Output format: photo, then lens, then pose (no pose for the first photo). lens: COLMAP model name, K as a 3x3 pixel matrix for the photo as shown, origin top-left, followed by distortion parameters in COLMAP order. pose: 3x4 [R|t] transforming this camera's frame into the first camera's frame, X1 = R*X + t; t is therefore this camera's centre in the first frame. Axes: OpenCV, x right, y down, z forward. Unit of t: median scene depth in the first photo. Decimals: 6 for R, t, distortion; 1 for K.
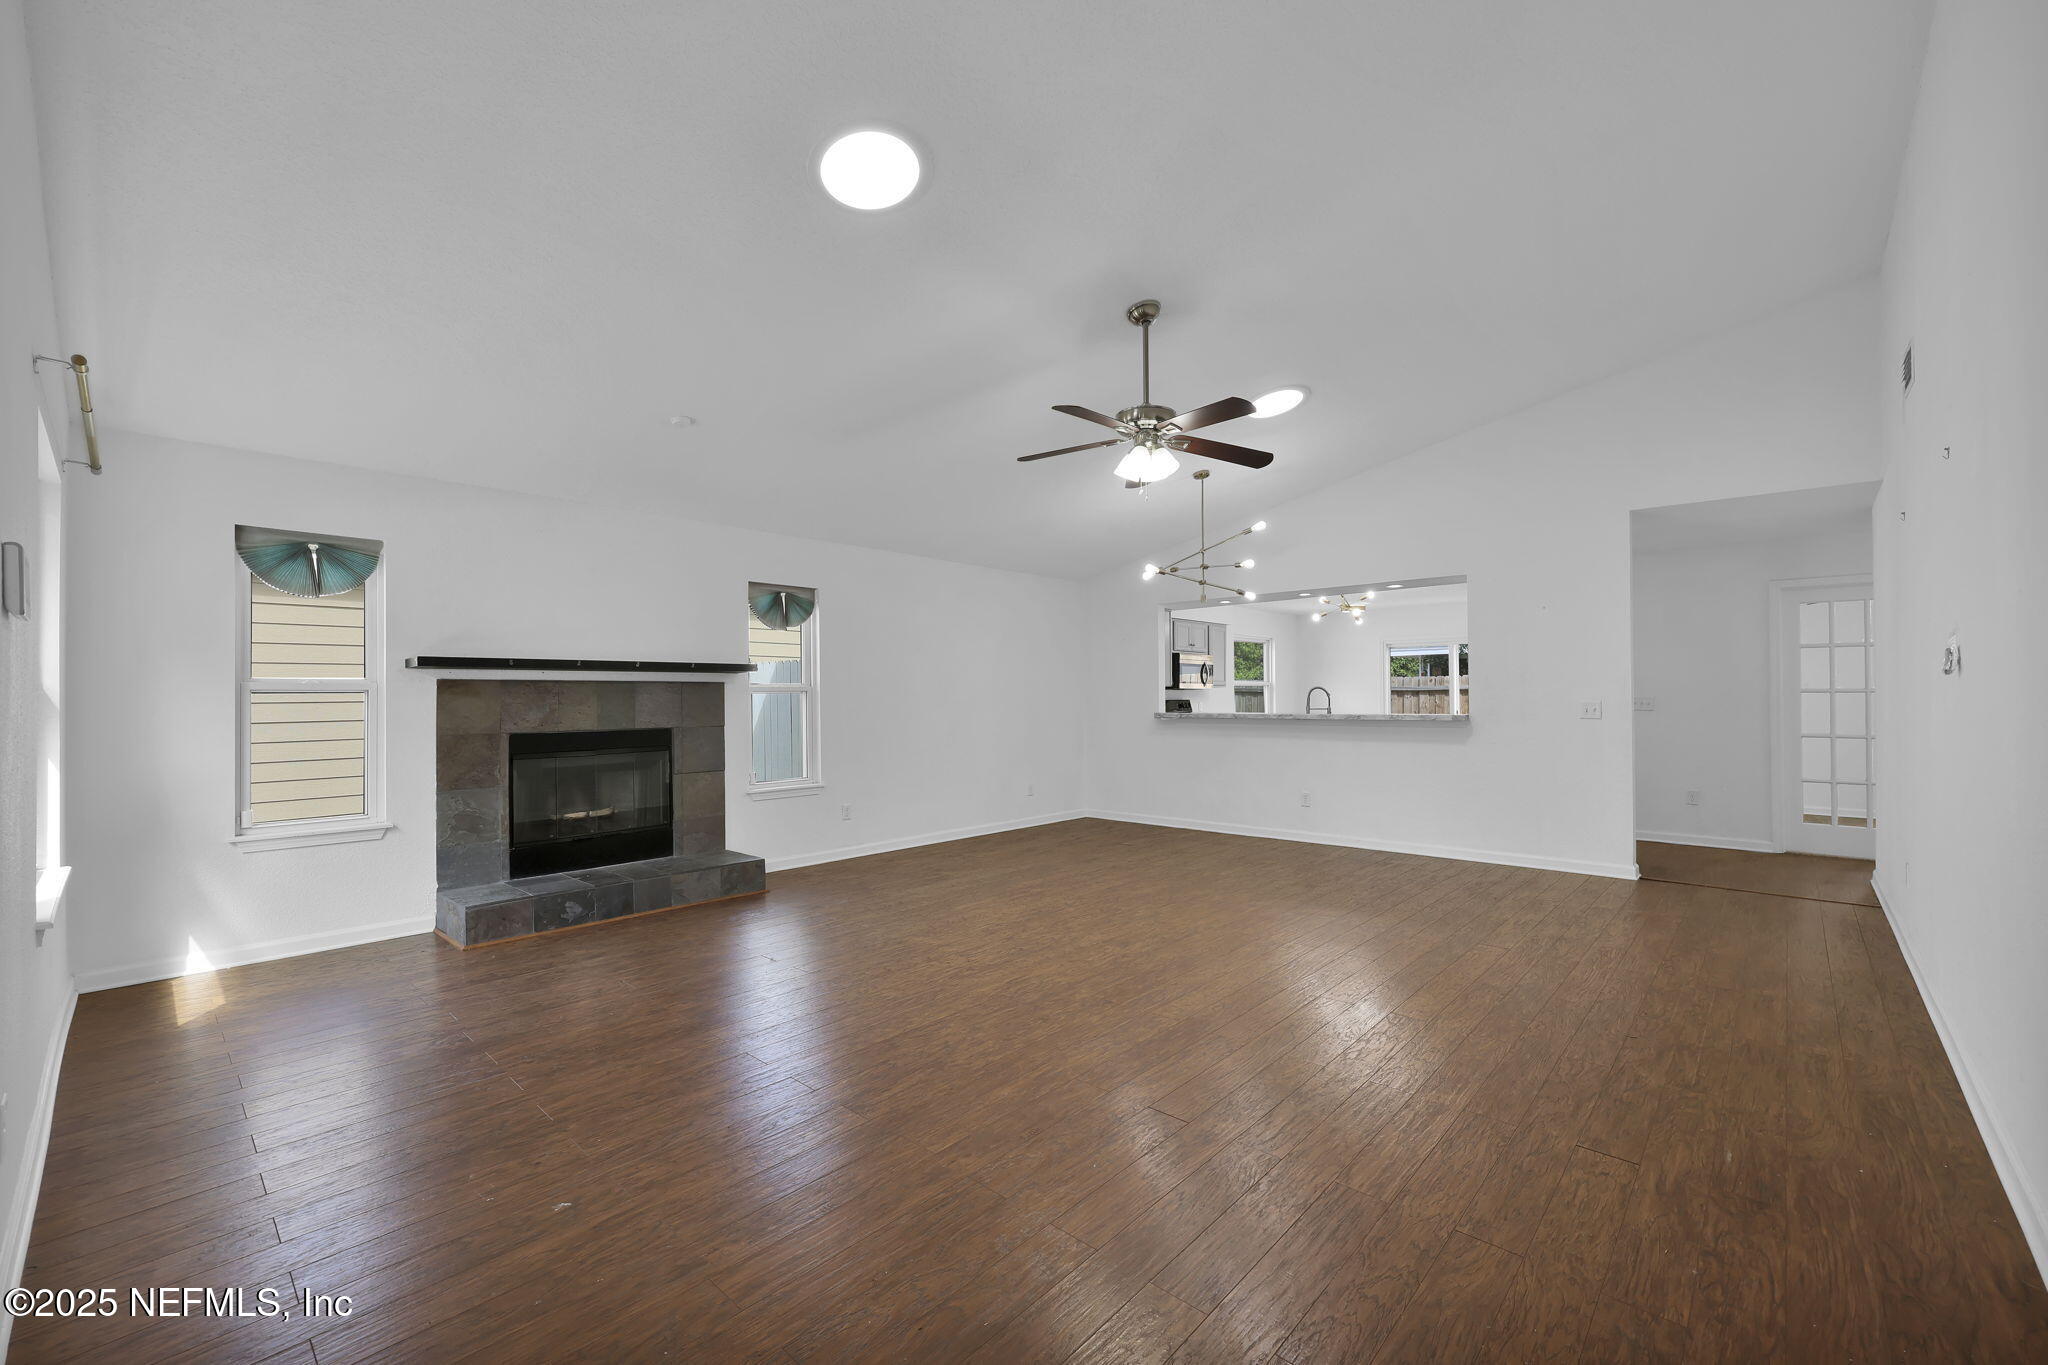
lens RADIAL K [[840.1, 0, 1019.9], [0, 840.1, 689.0], [0, 0, 1]] dist [0.001428, 0.000097]
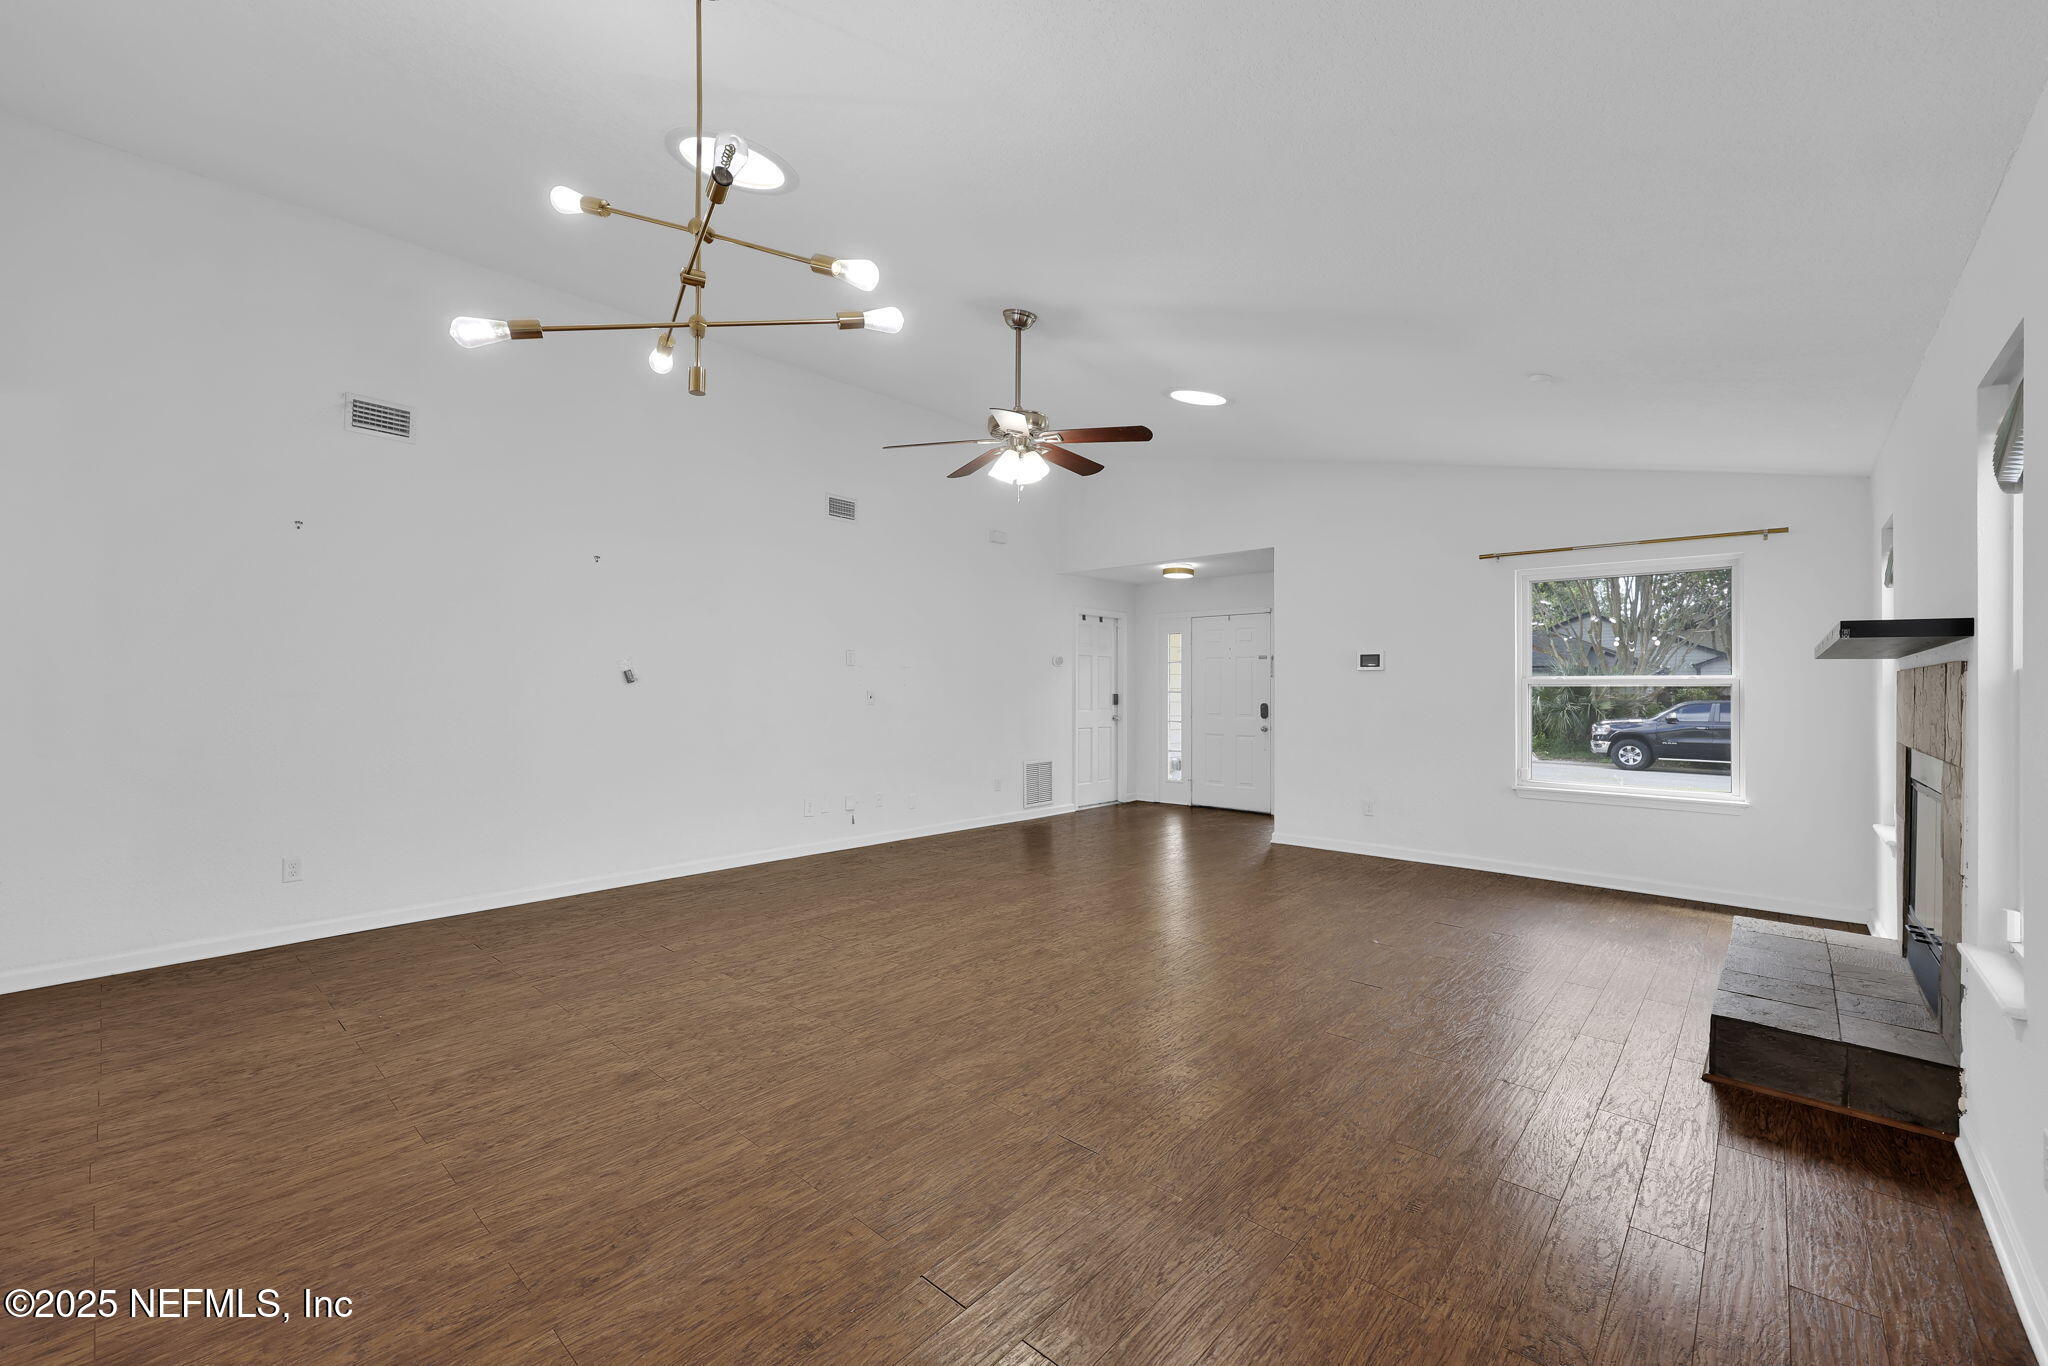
lens RADIAL K [[840.1, 0, 1019.9], [0, 840.1, 689.5], [0, 0, 1]] dist [0.001428, 0.000097]
pose [[-0.999951, 0.003828, -0.009166, 0.158564], [0.003880, 0.999977, -0.005626, 0.008370], [0.009144, -0.005661, -0.999942, 2.014146]]
